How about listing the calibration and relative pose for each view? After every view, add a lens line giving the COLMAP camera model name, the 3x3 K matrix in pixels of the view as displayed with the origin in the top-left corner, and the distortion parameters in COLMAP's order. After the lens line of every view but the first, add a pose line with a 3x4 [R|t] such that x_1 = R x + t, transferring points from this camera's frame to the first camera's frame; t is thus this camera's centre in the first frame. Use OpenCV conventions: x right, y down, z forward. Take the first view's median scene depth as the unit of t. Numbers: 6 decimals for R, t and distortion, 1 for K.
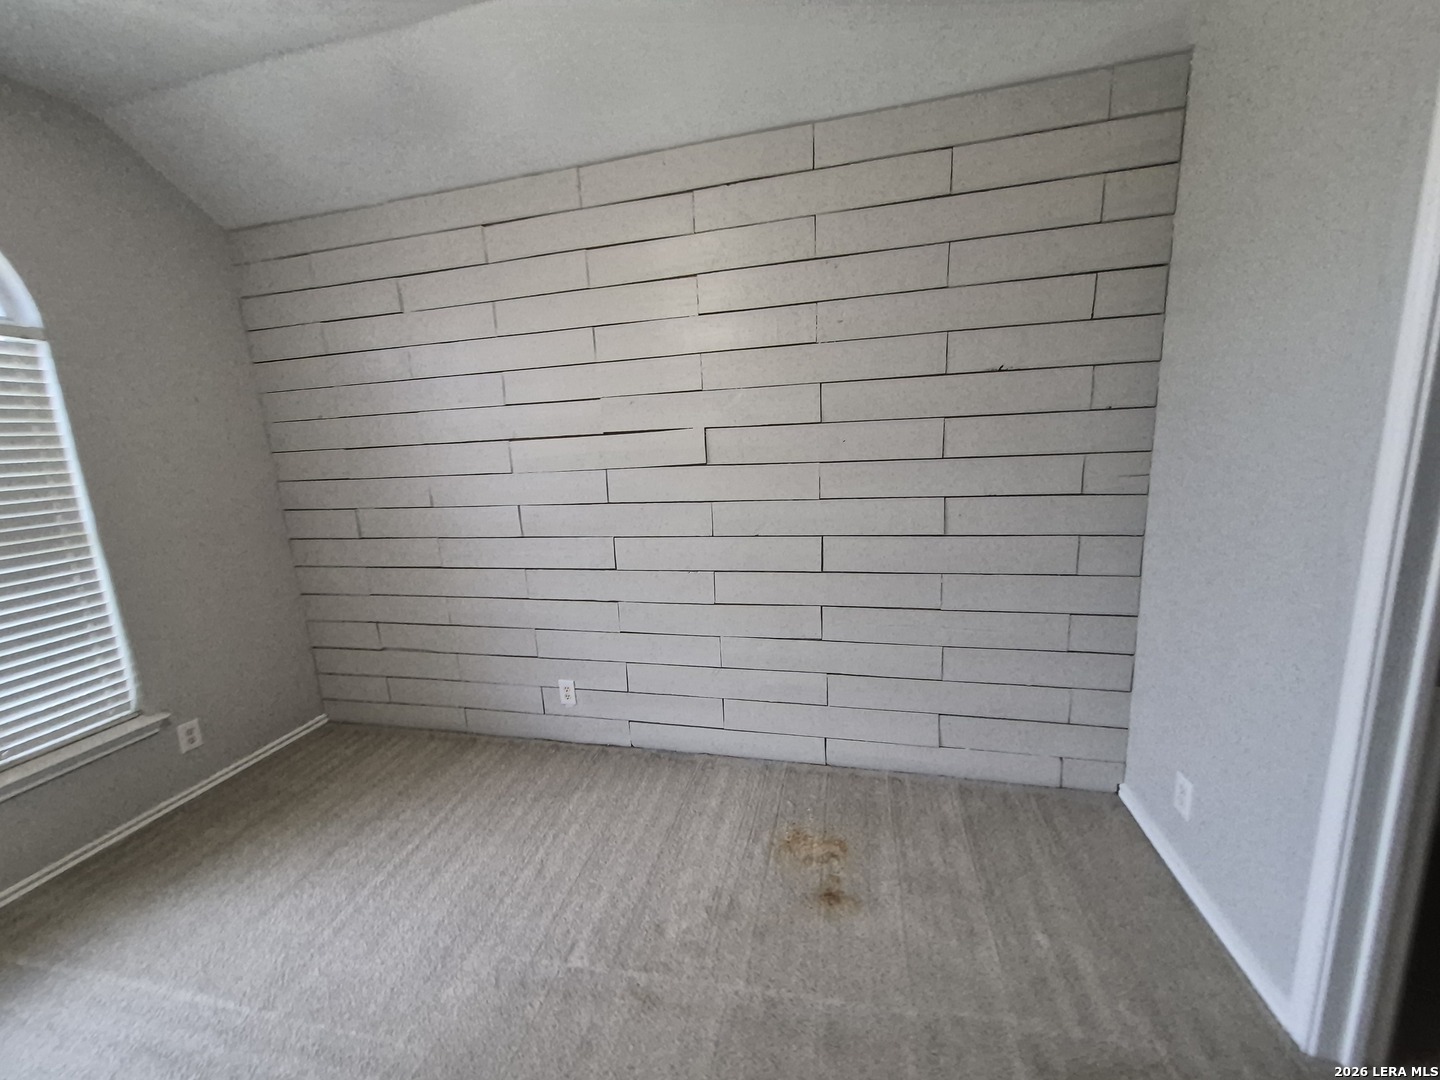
lens RADIAL K [[564.9, 0, 705.3], [0, 564.9, 539.5], [0, 0, 1]] dist [0.003910, -0.000606]
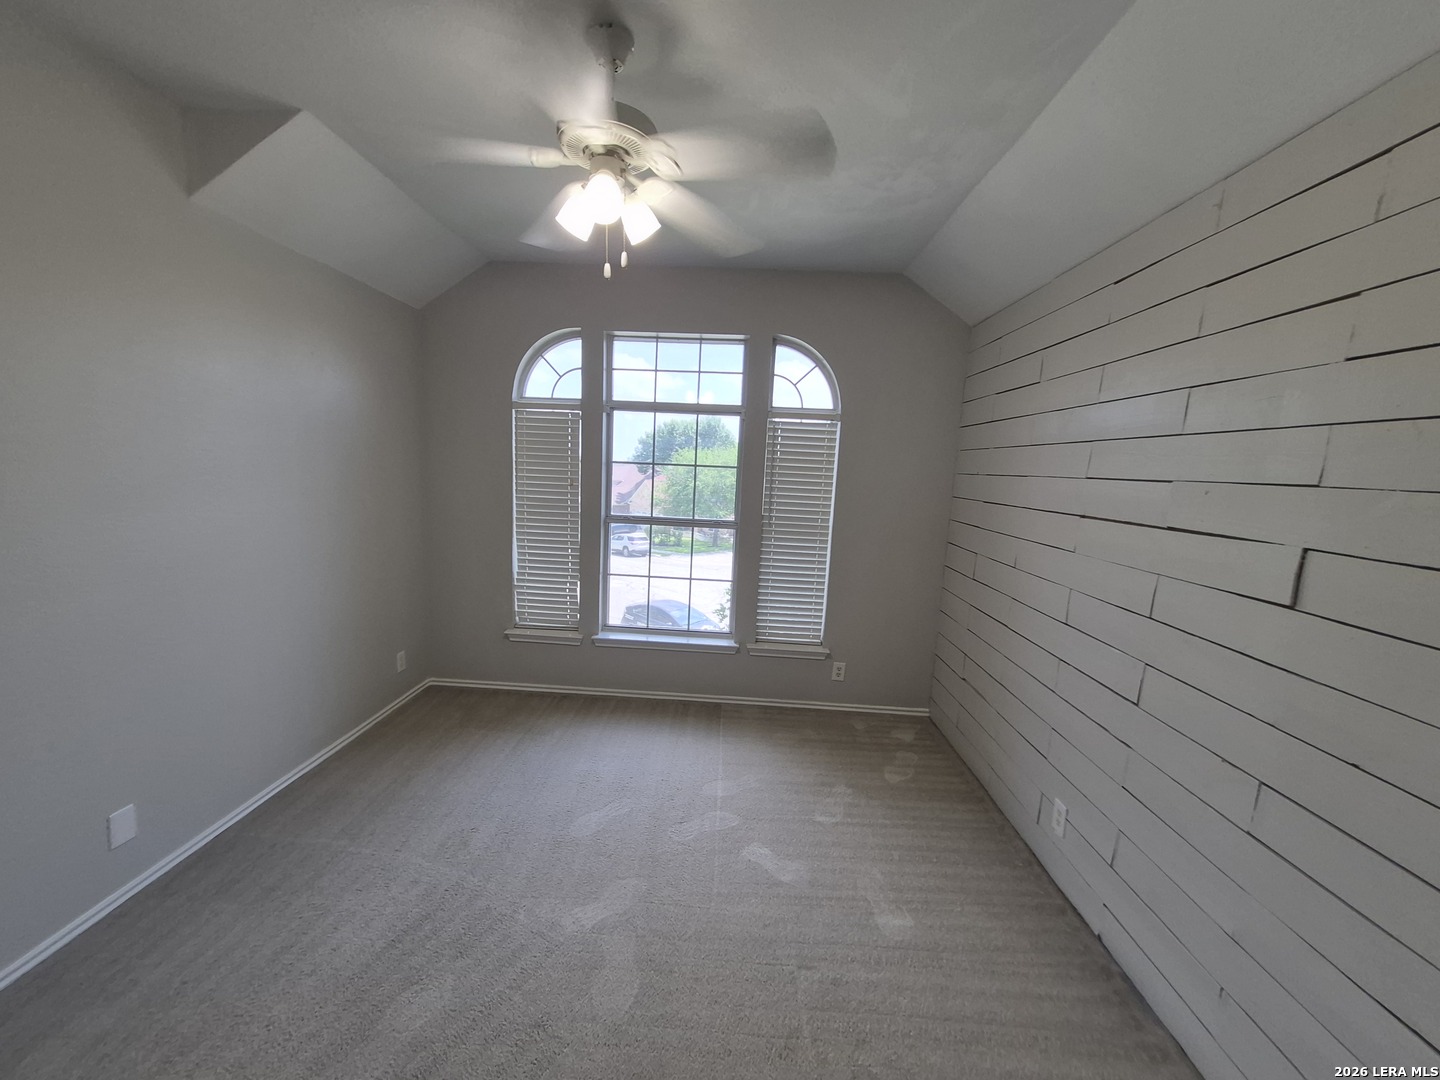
lens RADIAL K [[564.9, 0, 717.2], [0, 564.9, 545.5], [0, 0, 1]] dist [0.003910, -0.000606]
pose [[0.191562, 0.203108, -0.960235, 0.424888], [-0.239889, 0.958370, 0.154857, -0.137524], [0.951713, 0.200685, 0.232310, 0.266226]]
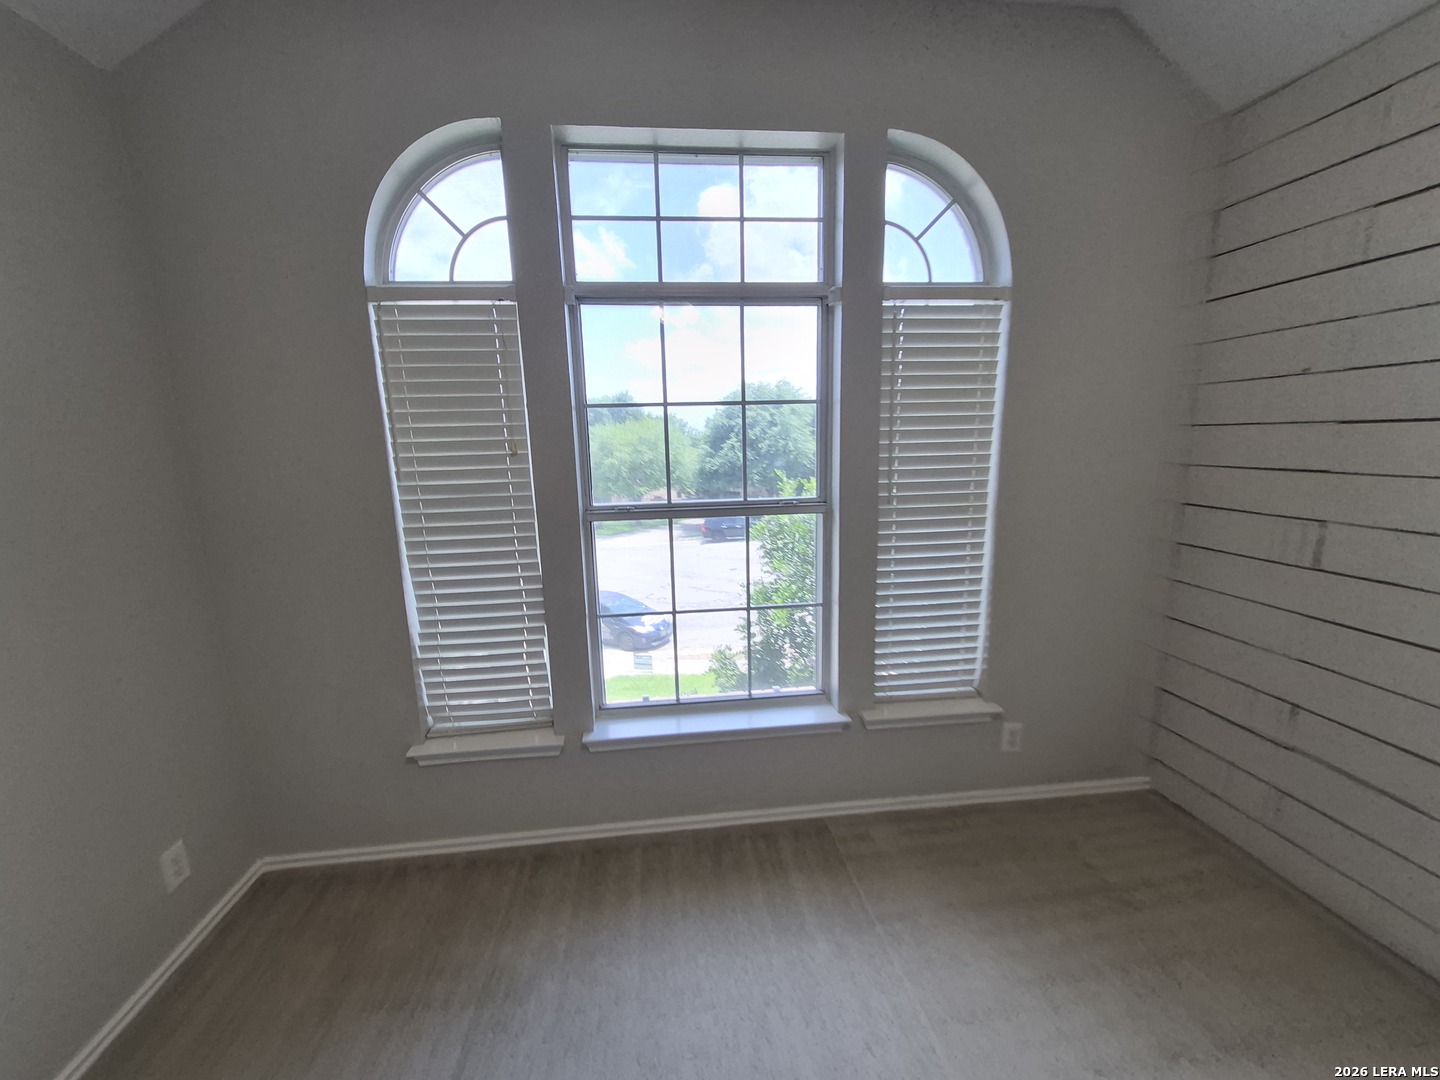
lens RADIAL K [[564.9, 0, 709.2], [0, 564.9, 550.3], [0, 0, 1]] dist [0.003910, -0.000606]
pose [[0.346973, 0.224554, -0.910596, -0.320105], [-0.172662, 0.969613, 0.173317, -0.017431], [0.921844, 0.097089, 0.375202, 0.184418]]
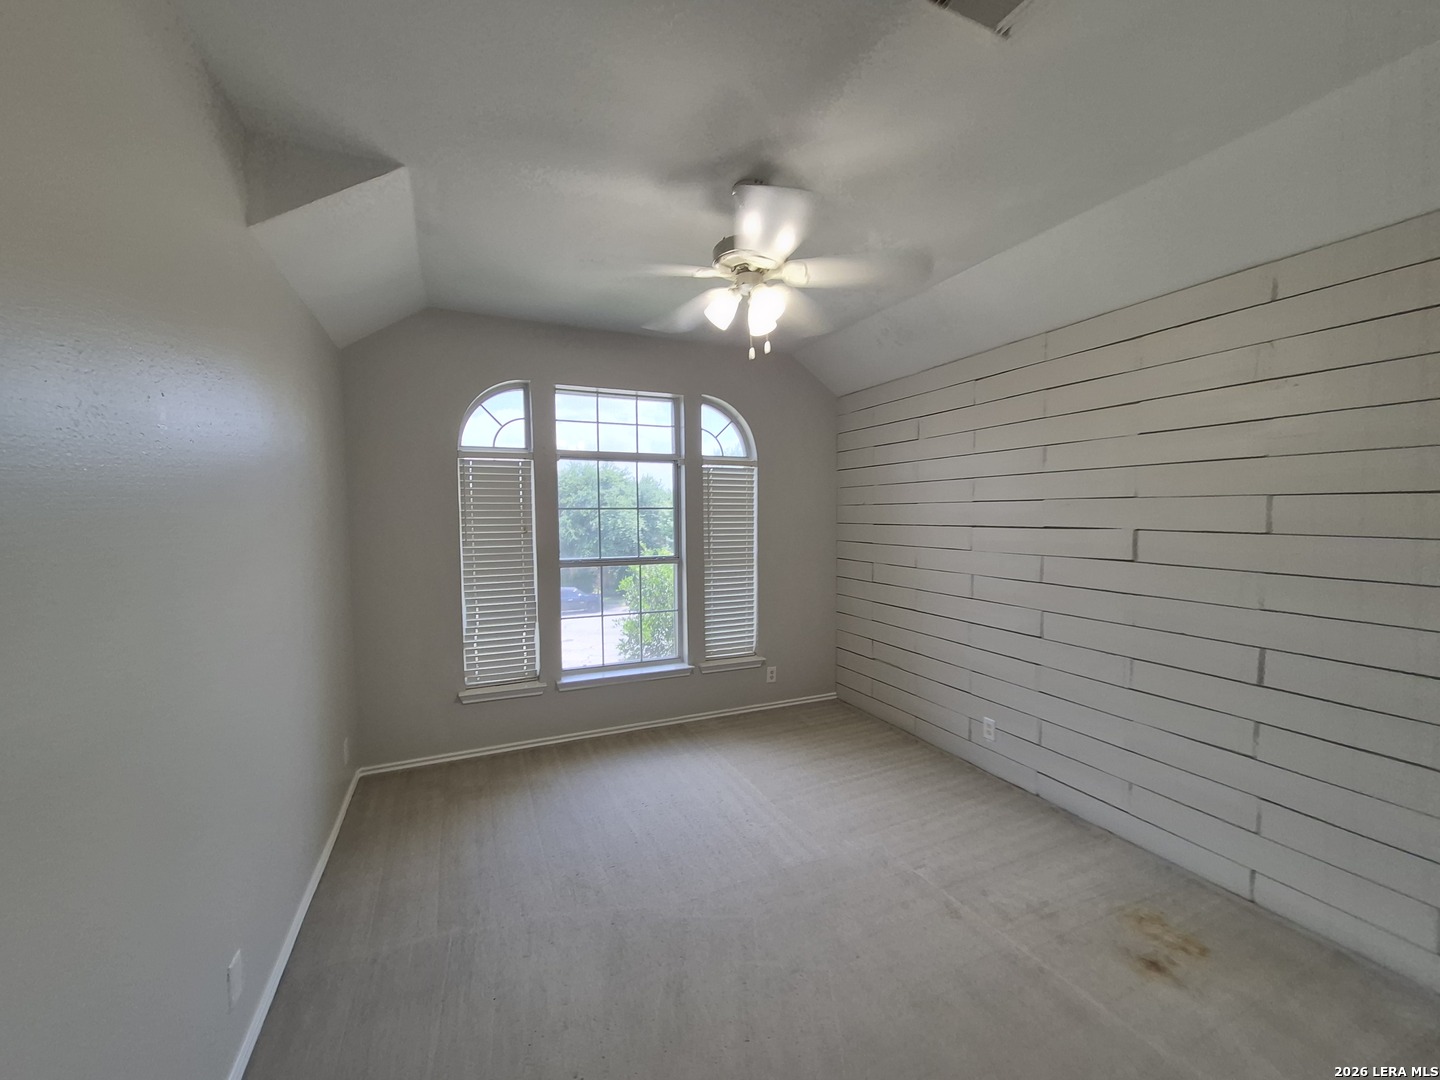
lens RADIAL K [[564.9, 0, 712.4], [0, 564.9, 539.2], [0, 0, 1]] dist [0.003910, -0.000606]
pose [[0.613547, 0.088584, -0.784674, 0.354909], [-0.179728, 0.983273, -0.029527, 0.007662], [0.768933, 0.159144, 0.619205, -0.334982]]
